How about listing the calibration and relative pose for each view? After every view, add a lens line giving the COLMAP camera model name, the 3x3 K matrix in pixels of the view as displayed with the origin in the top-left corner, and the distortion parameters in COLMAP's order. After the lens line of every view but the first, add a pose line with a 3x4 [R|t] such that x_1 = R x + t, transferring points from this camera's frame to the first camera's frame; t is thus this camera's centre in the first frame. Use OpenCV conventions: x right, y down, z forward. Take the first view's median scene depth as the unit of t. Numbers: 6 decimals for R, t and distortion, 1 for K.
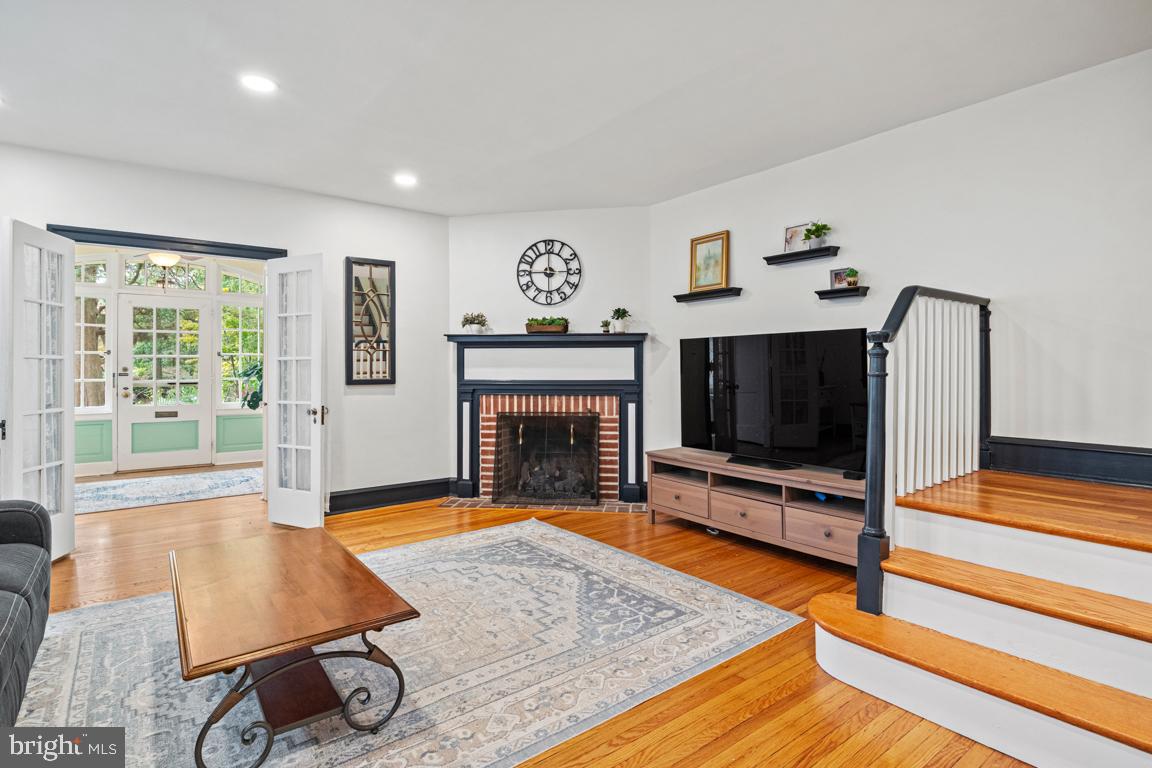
lens RADIAL K [[573.4, 0, 580.4], [0, 573.4, 371.8], [0, 0, 1]] dist [-0.008153, -0.003750]
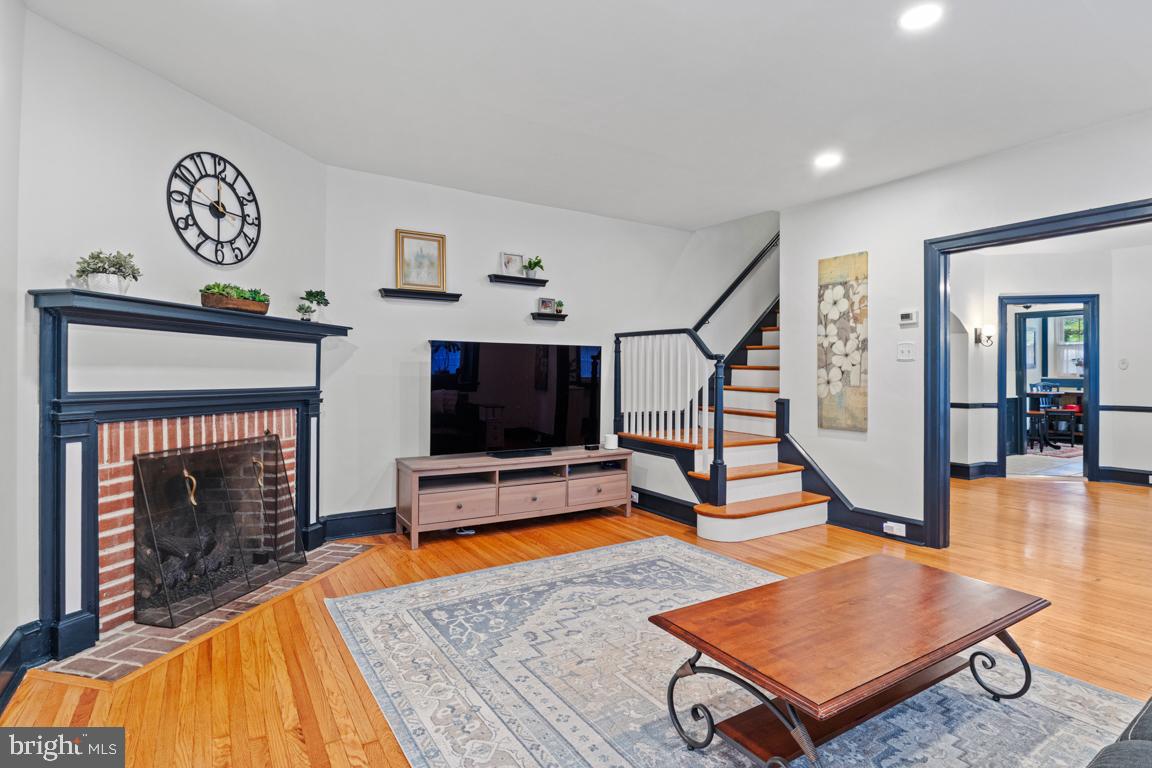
lens RADIAL K [[573.4, 0, 580.1], [0, 573.4, 372.7], [0, 0, 1]] dist [-0.008153, -0.003750]
pose [[0.095733, 0.004895, 0.995395, -0.617961], [-0.001430, 0.999988, -0.004780, -0.000484], [-0.995406, -0.000966, 0.095739, 0.569208]]
